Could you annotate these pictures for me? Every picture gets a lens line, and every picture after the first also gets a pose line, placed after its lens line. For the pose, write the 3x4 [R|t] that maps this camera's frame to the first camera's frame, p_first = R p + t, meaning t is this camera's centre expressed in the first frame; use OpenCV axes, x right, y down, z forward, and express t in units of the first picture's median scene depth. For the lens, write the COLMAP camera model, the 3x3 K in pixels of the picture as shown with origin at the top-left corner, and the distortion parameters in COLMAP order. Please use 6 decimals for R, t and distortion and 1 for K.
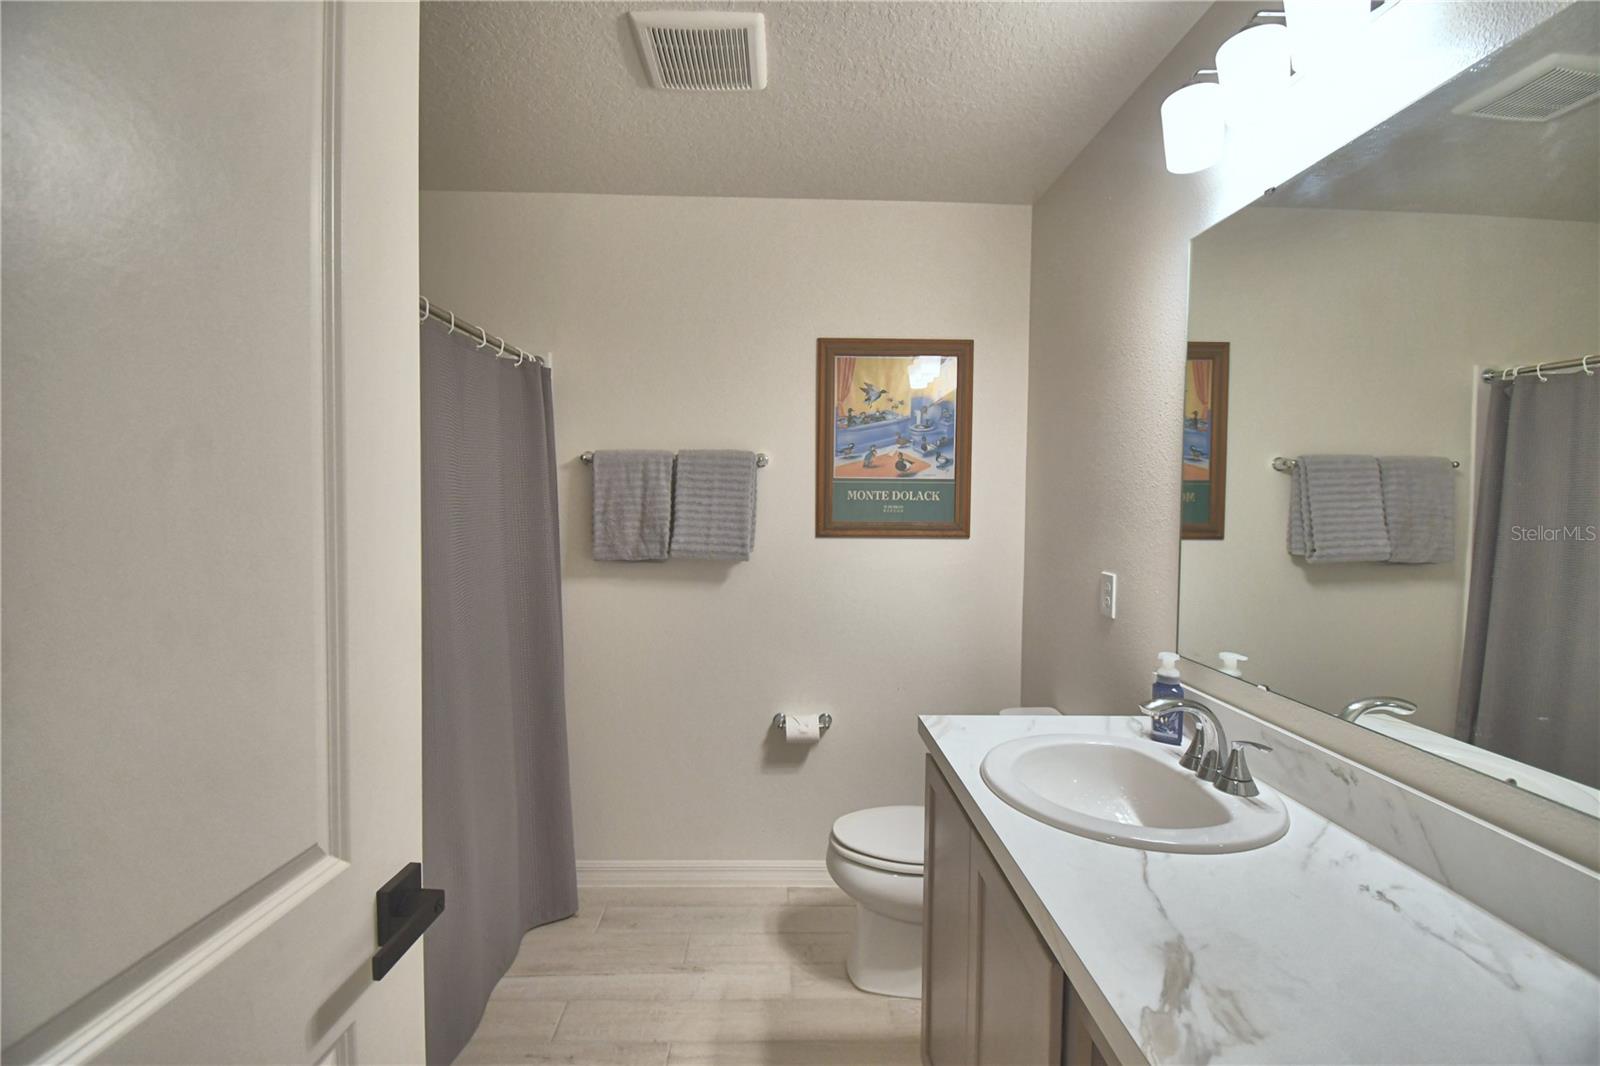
lens RADIAL K [[708.7, 0, 793.4], [0, 708.7, 528.3], [0, 0, 1]] dist [0.026997, -0.029291]
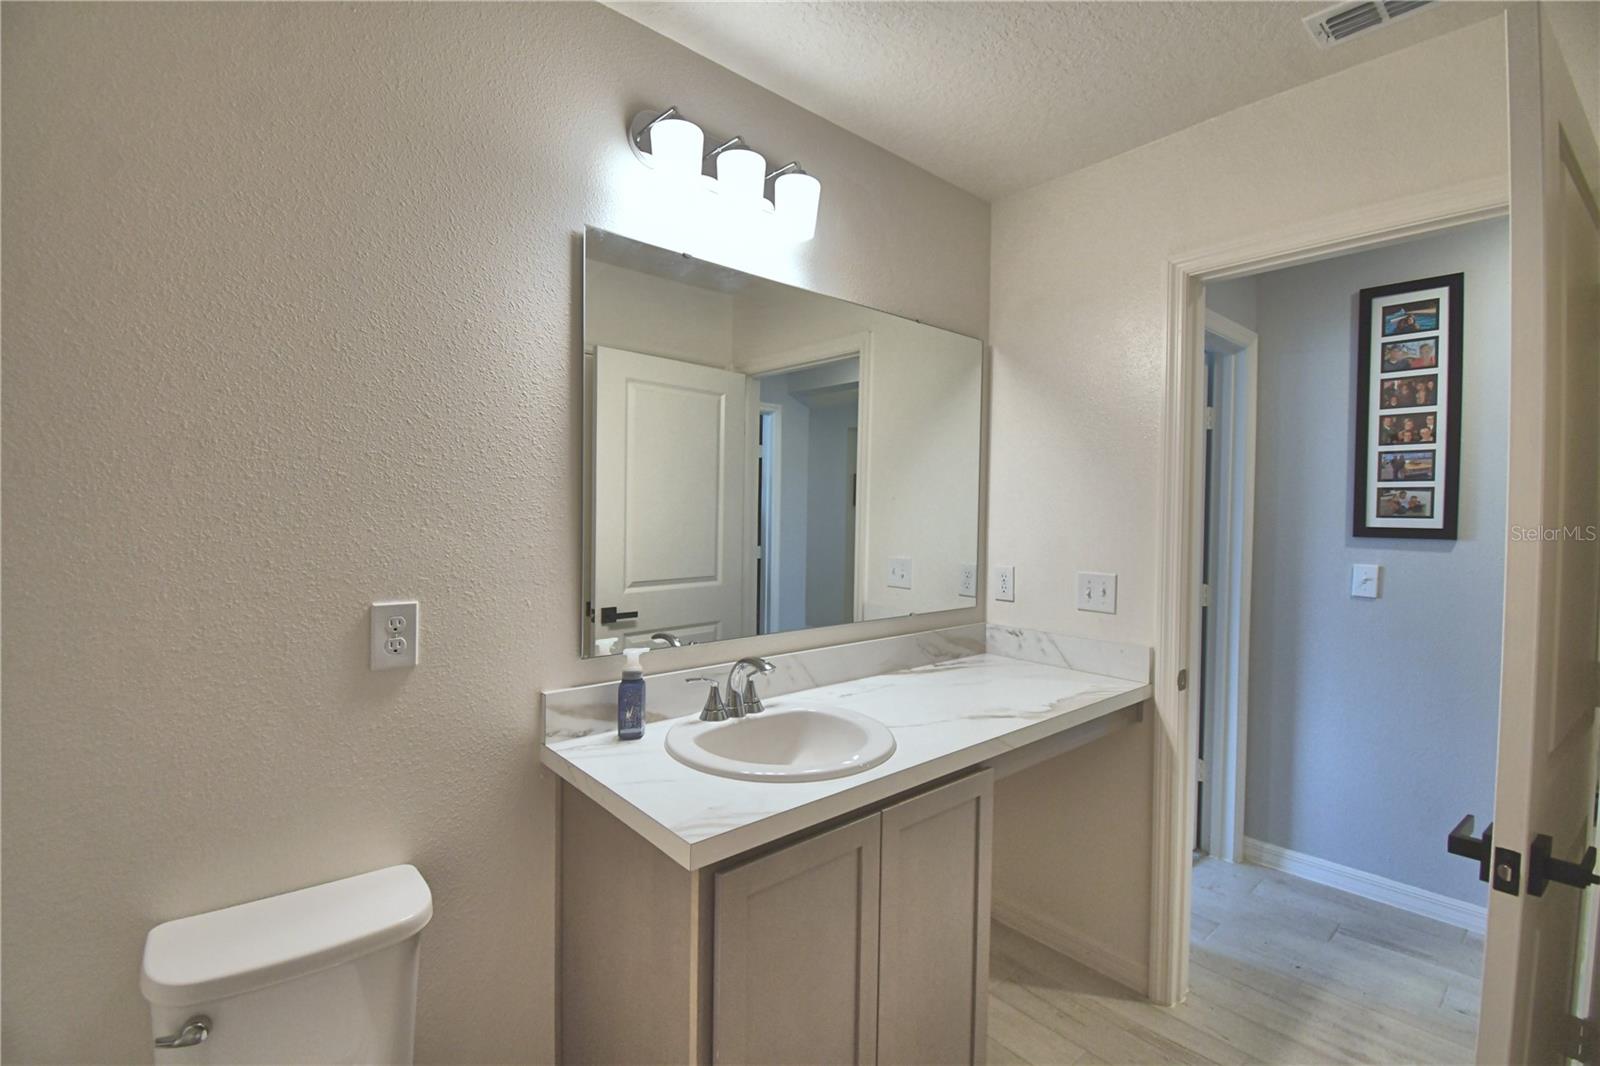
lens RADIAL K [[708.7, 0, 793.4], [0, 708.7, 528.3], [0, 0, 1]] dist [0.026997, -0.029291]
pose [[-0.630920, -0.035160, 0.775051, -0.247900], [0.015147, 0.998224, 0.057615, -0.031472], [-0.775700, 0.048091, -0.629267, 0.916591]]
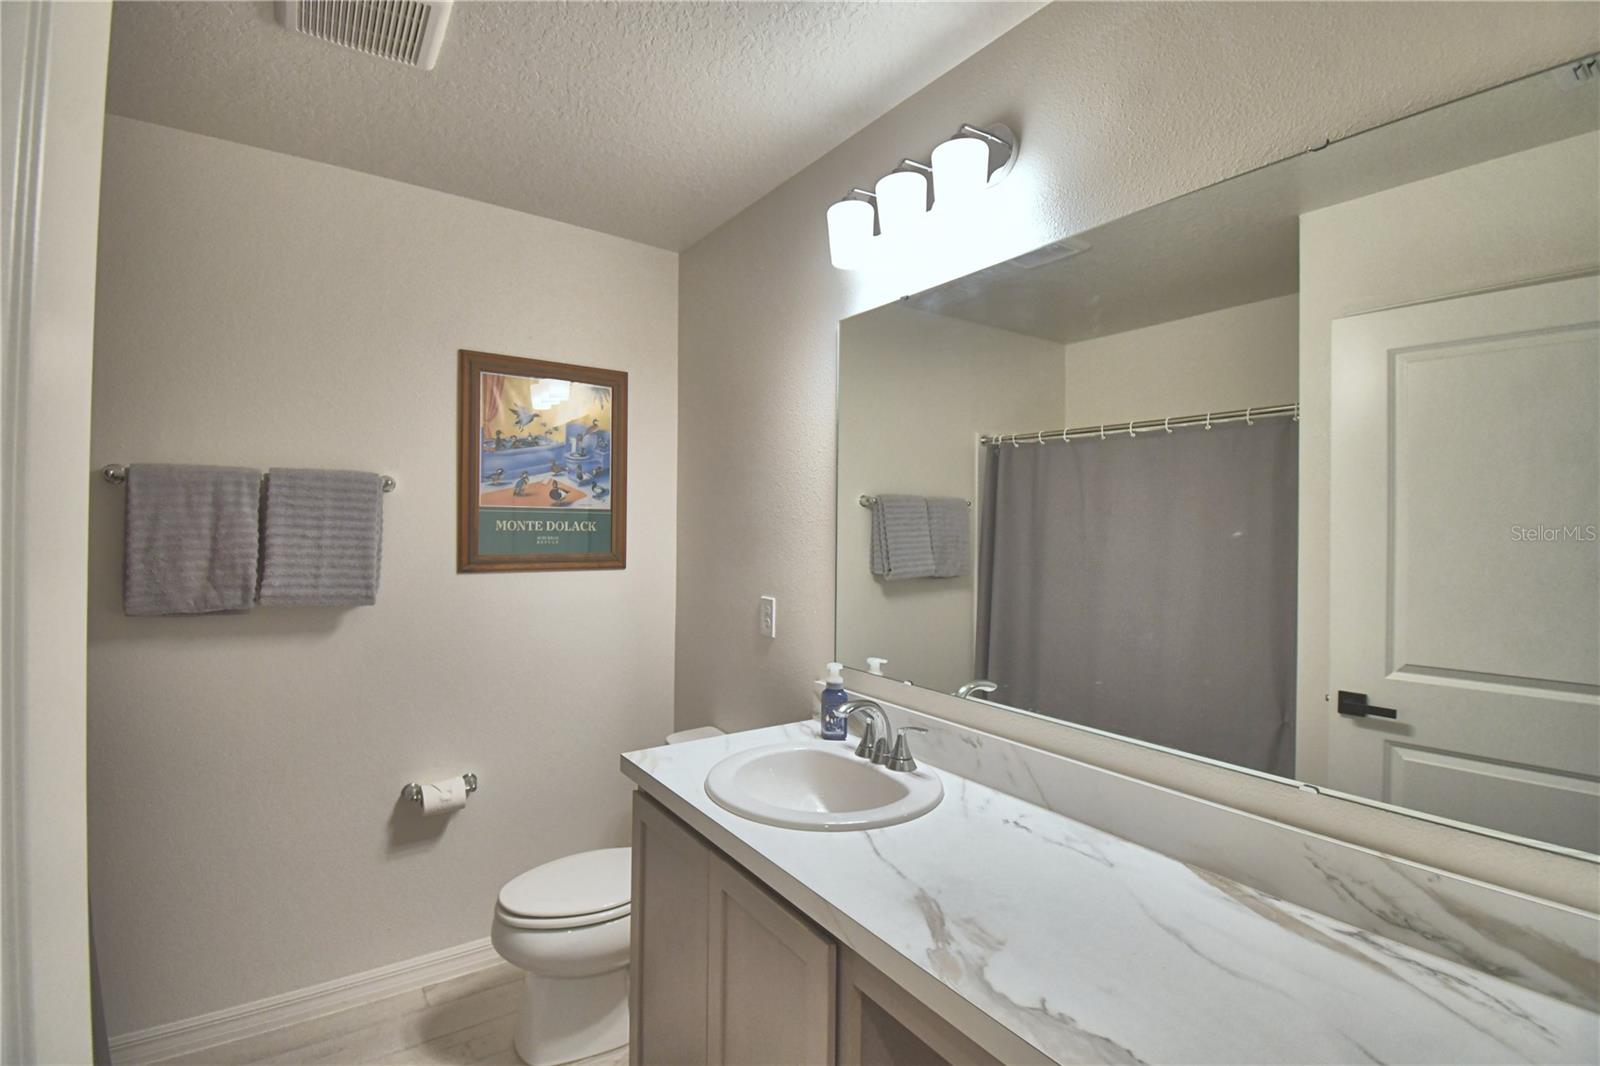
lens RADIAL K [[728.9, 0, 798.7], [0, 728.9, 526.5], [0, 0, 1]] dist [0.030958, -0.032318]
pose [[0.835126, 0.000965, 0.550058, -0.122185], [0.018368, 0.999392, -0.029640, -0.011214], [-0.549752, 0.034857, 0.834600, 0.006050]]
